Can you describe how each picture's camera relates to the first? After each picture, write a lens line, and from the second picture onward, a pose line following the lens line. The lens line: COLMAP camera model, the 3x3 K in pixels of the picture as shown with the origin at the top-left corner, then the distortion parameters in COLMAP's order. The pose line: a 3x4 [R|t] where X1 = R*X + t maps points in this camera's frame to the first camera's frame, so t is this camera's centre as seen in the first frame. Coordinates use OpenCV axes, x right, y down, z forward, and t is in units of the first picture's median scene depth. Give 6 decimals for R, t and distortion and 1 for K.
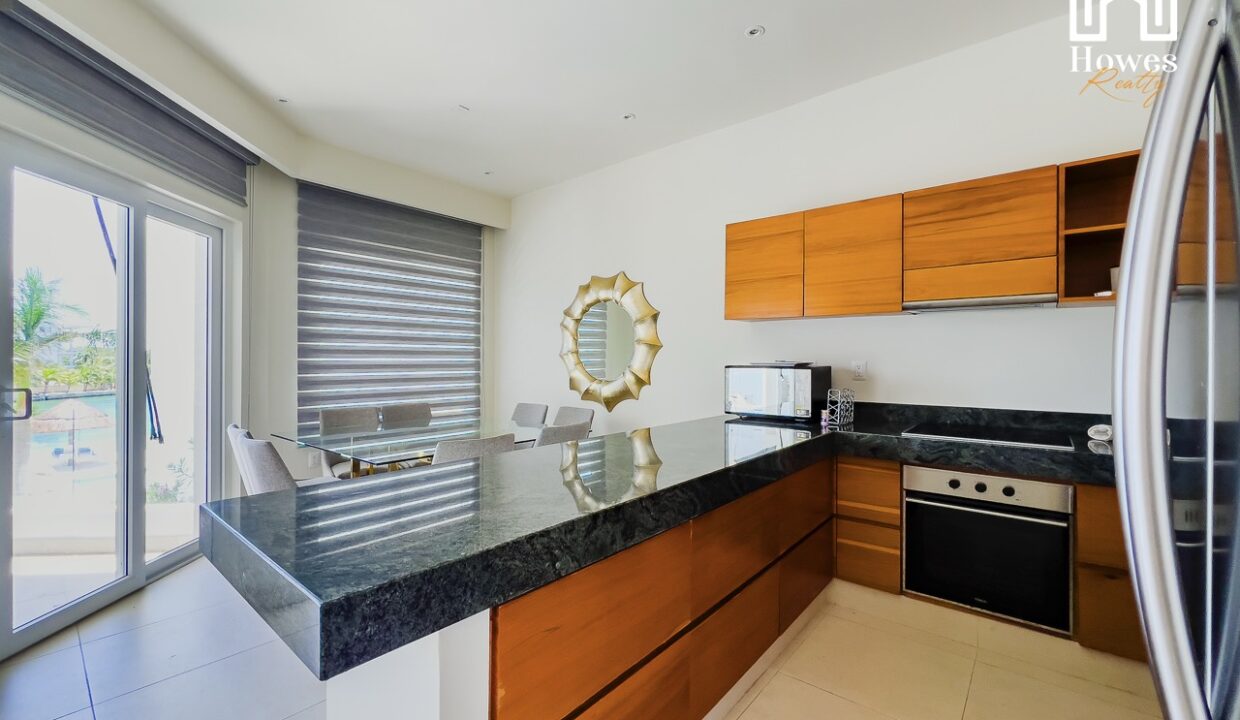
lens RADIAL K [[520.1, 0, 634.0], [0, 520.1, 348.8], [0, 0, 1]] dist [0.012786, -0.003461]
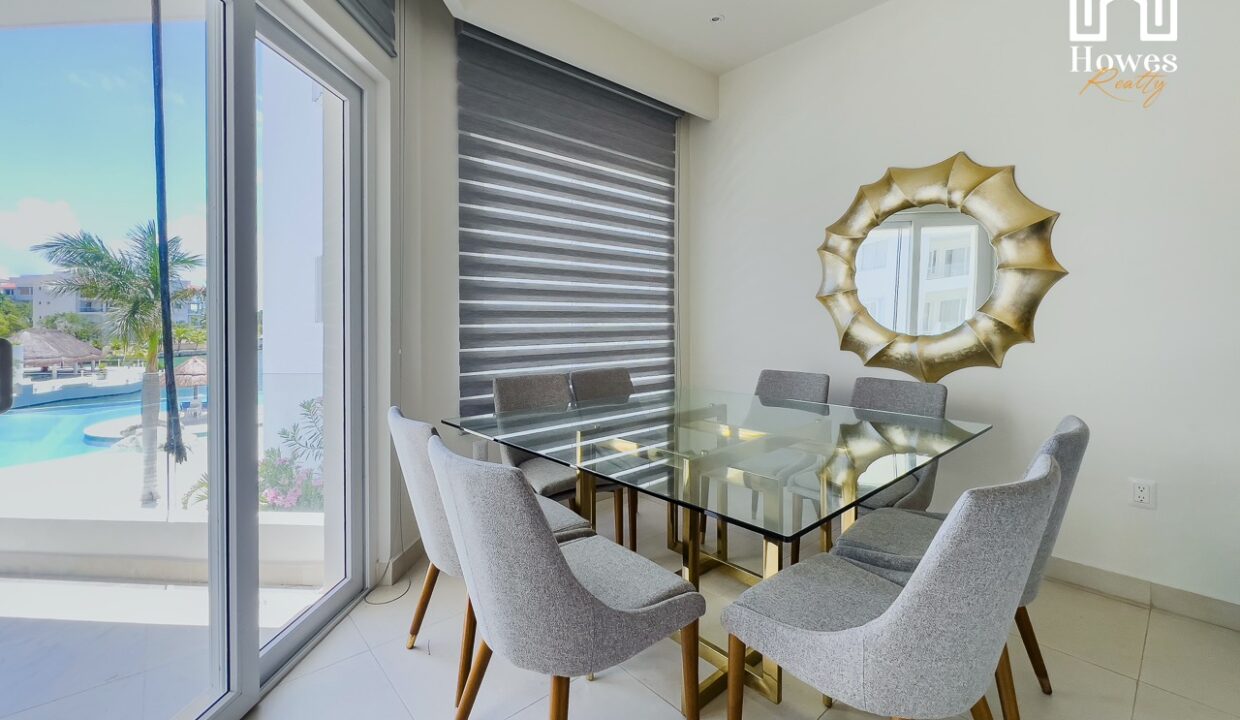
lens RADIAL K [[520.1, 0, 621.2], [0, 520.1, 315.3], [0, 0, 1]] dist [0.012786, -0.003461]
pose [[0.990146, -0.002620, -0.140013, -0.345903], [0.004224, 0.999929, 0.011162, 0.031251], [0.139974, -0.011643, 0.990087, 0.371028]]
